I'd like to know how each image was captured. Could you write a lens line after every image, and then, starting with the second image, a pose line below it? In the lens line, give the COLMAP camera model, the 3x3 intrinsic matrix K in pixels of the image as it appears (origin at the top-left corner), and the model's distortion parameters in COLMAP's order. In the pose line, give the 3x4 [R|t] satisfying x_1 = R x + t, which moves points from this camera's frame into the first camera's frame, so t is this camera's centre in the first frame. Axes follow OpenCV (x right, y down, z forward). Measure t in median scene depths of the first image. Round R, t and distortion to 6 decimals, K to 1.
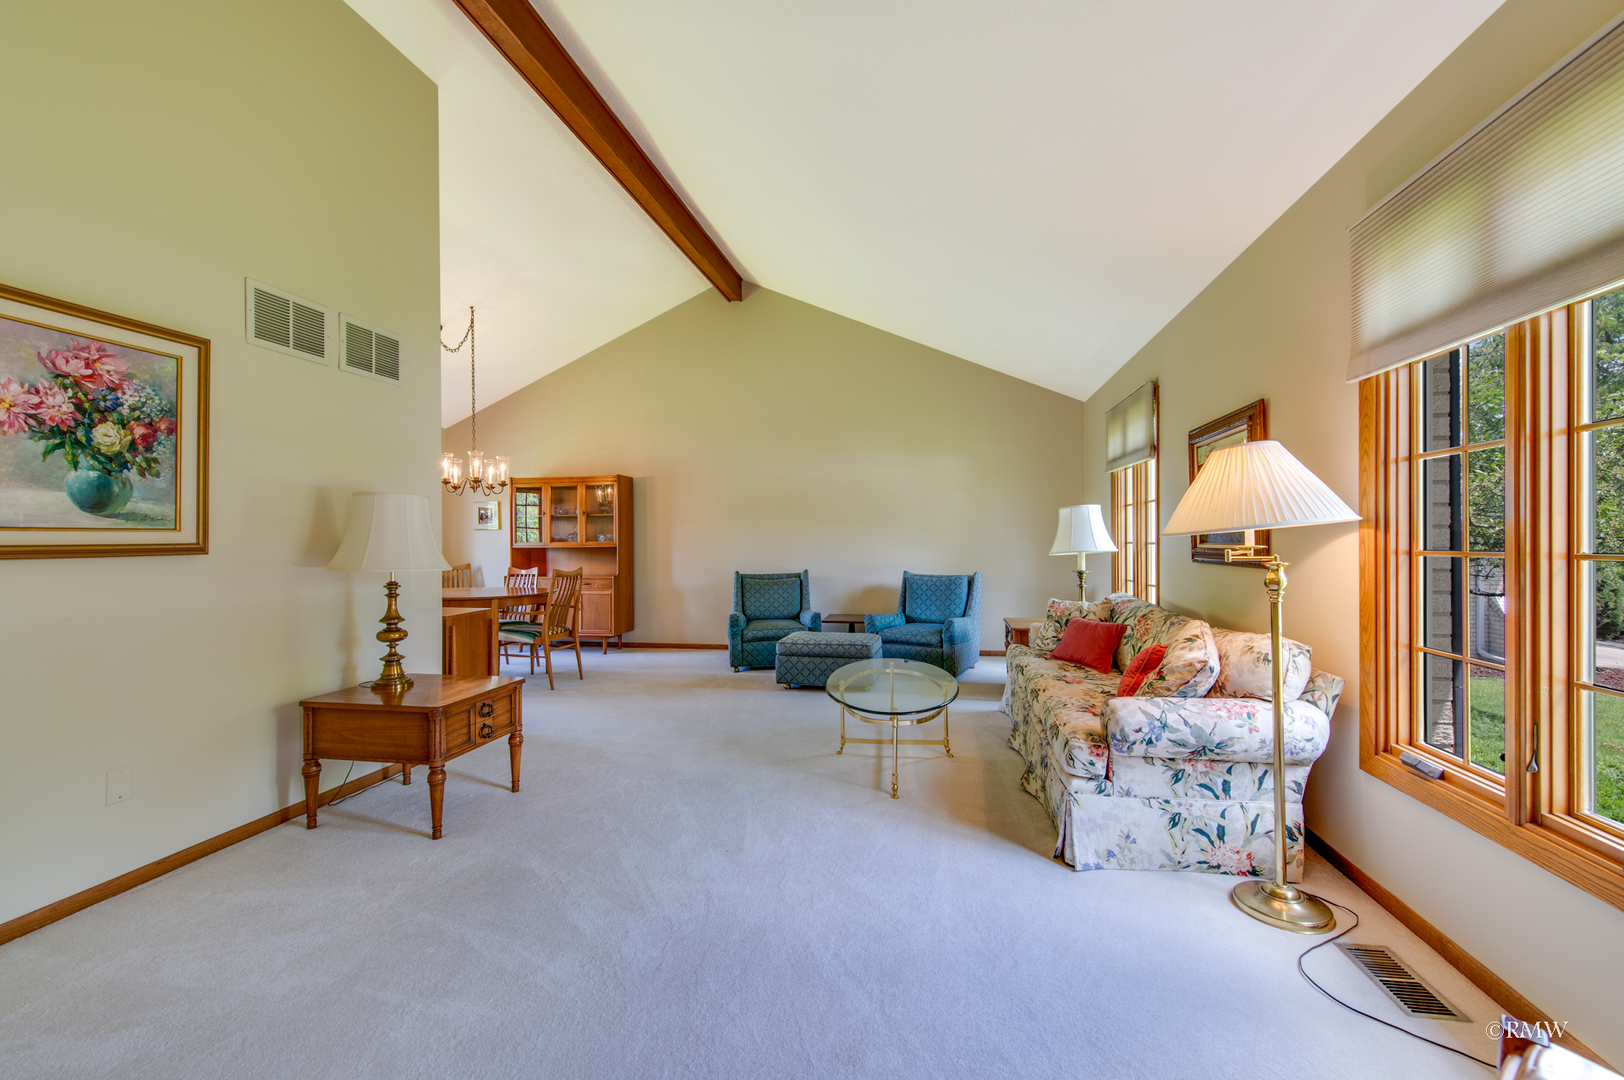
lens RADIAL K [[633.6, 0, 796.8], [0, 633.6, 535.6], [0, 0, 1]] dist [0.026613, 0.000020]
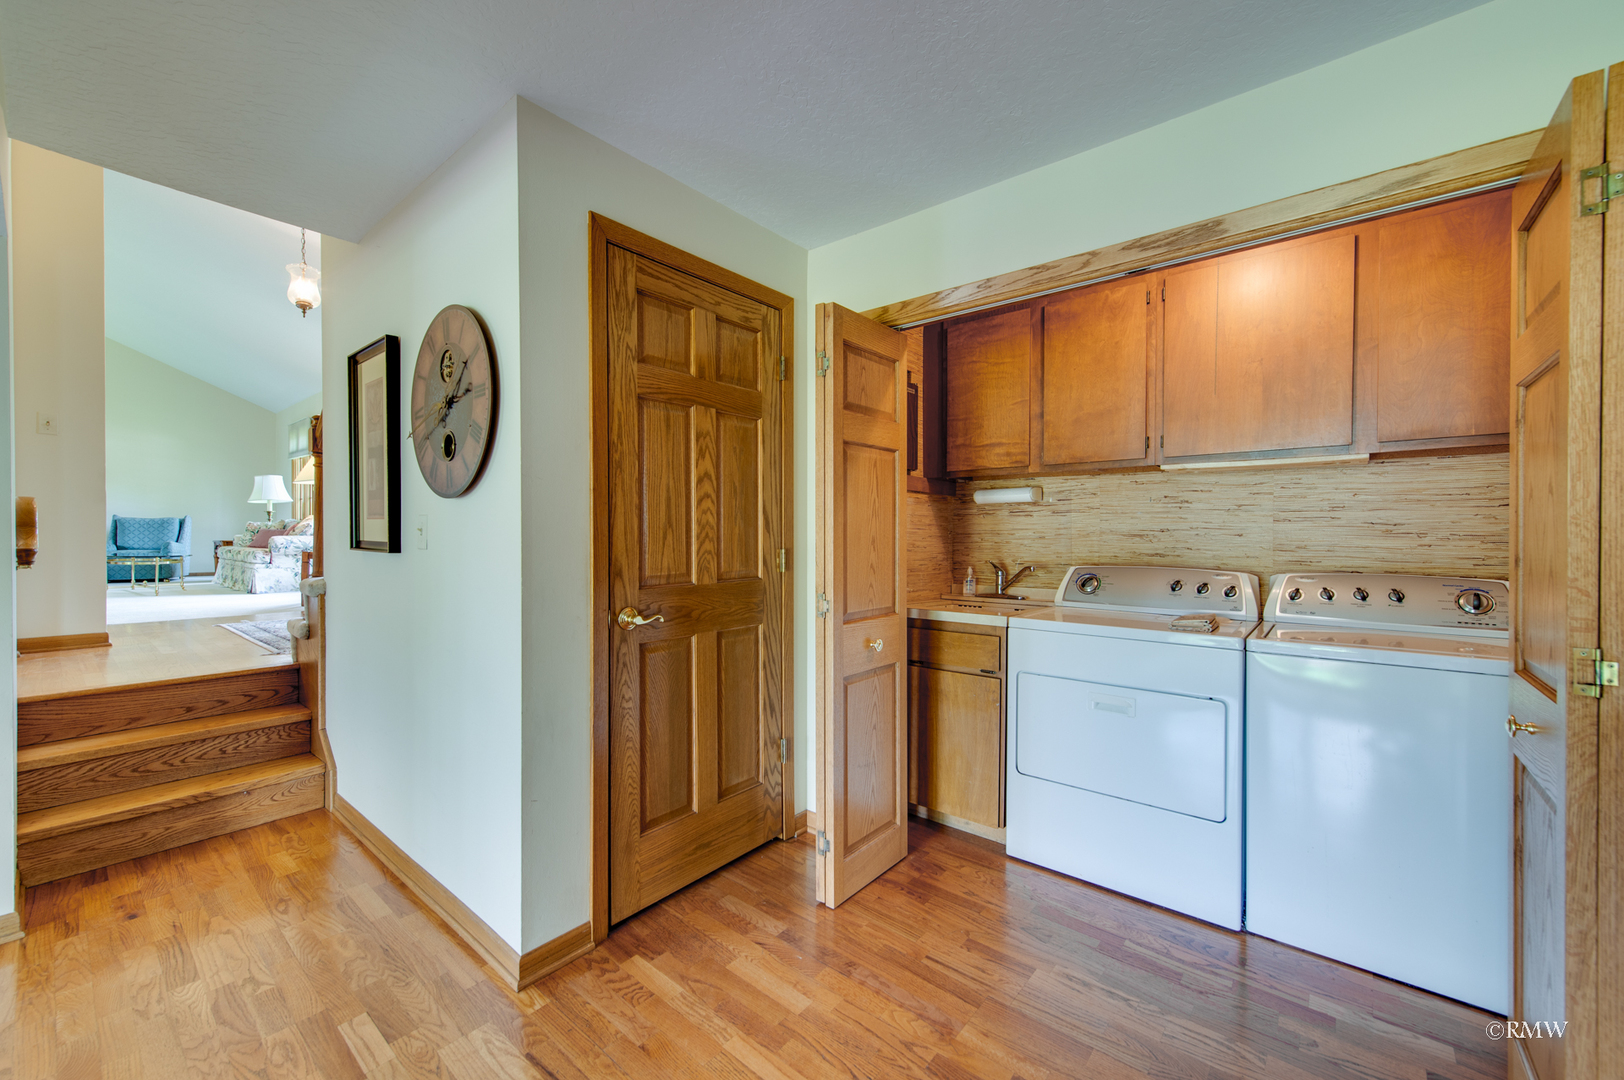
lens RADIAL K [[643.5, 0, 839.3], [0, 643.5, 540.4], [0, 0, 1]] dist [0.009889, -0.000230]
pose [[0.443144, -0.004362, 0.896440, -0.509413], [-0.005489, 0.999956, 0.007579, 0.116932], [-0.896433, -0.008279, 0.443101, -1.321284]]
